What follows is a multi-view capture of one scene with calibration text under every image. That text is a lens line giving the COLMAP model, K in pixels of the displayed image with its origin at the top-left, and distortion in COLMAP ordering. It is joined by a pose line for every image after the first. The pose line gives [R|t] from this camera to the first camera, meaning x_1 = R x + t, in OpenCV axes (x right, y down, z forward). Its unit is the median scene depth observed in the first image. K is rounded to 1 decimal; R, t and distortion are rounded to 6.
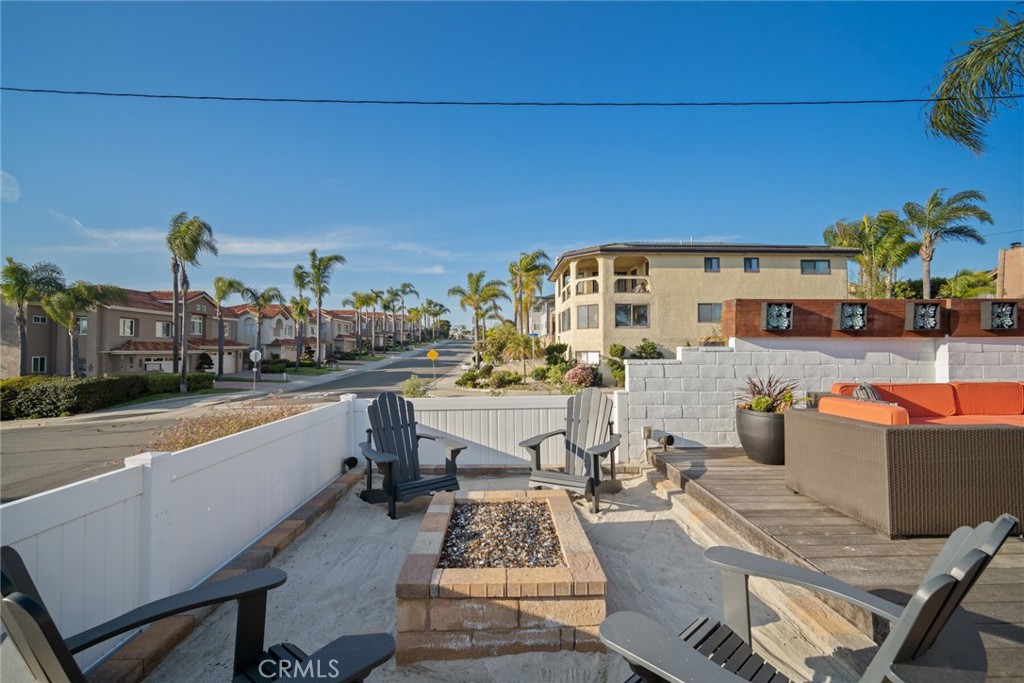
lens RADIAL K [[447.2, 0, 513.4], [0, 447.2, 337.6], [0, 0, 1]] dist [-0.002456, 0.000243]
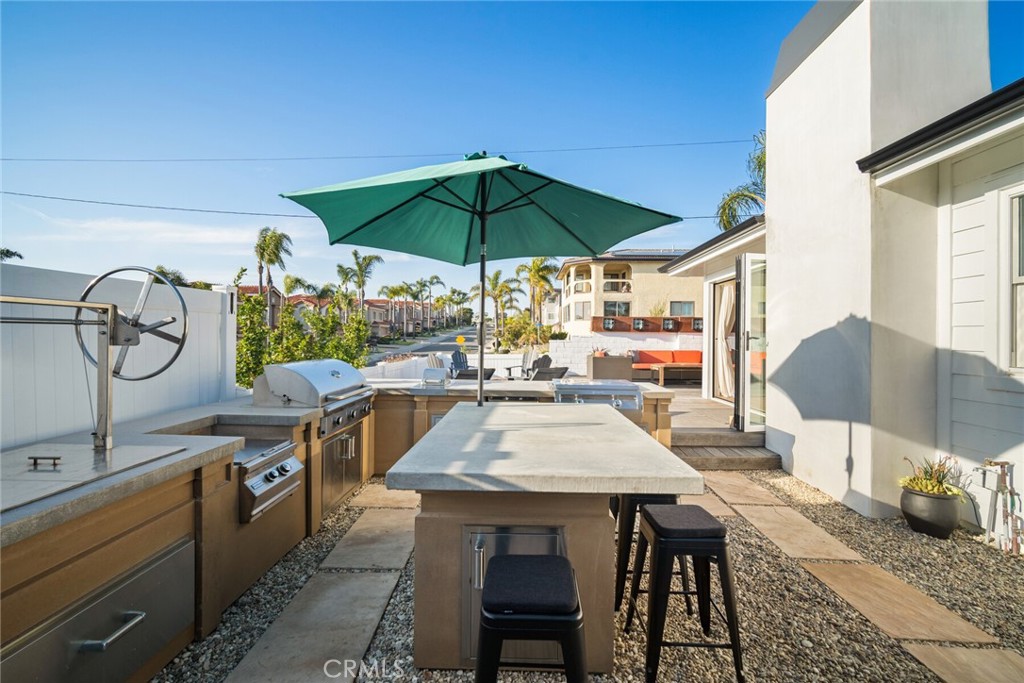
lens RADIAL K [[447.2, 0, 513.4], [0, 447.2, 337.6], [0, 0, 1]] dist [-0.002456, 0.000243]
pose [[0.998787, 0.011470, -0.047891, 0.030350], [-0.010084, 0.999526, 0.029081, -0.006280], [0.048202, -0.028563, 0.998429, -0.266166]]
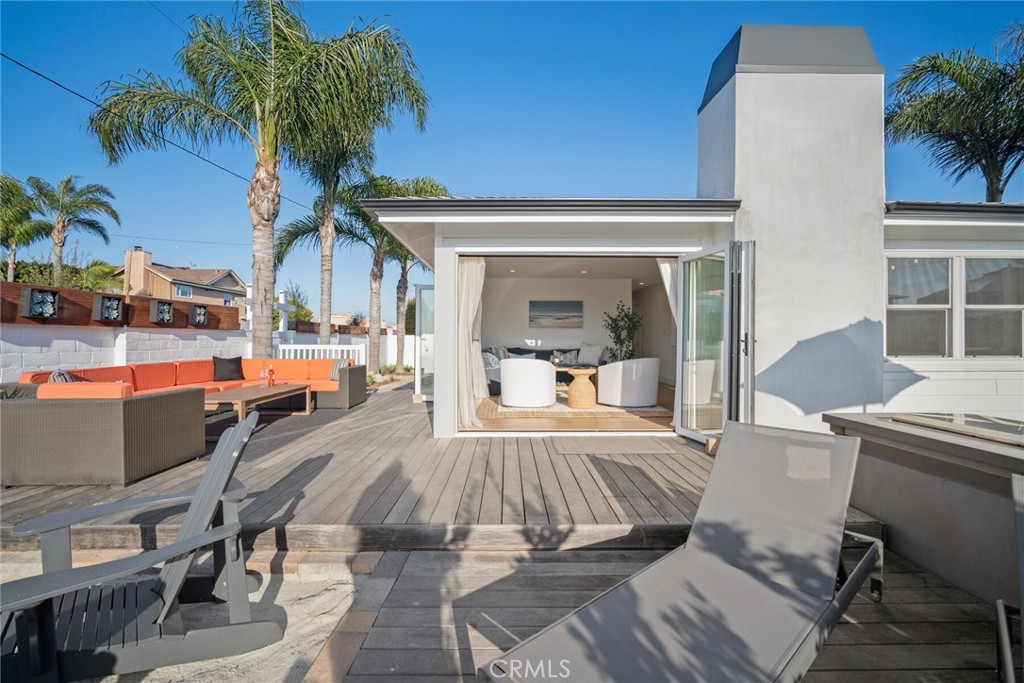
lens RADIAL K [[447.2, 0, 513.4], [0, 447.2, 337.6], [0, 0, 1]] dist [-0.002456, 0.000243]
pose [[0.019996, 0.004707, 0.999789, -0.034134], [-0.029319, 0.999562, -0.004119, 0.000218], [-0.999370, -0.029230, 0.020125, -0.009553]]
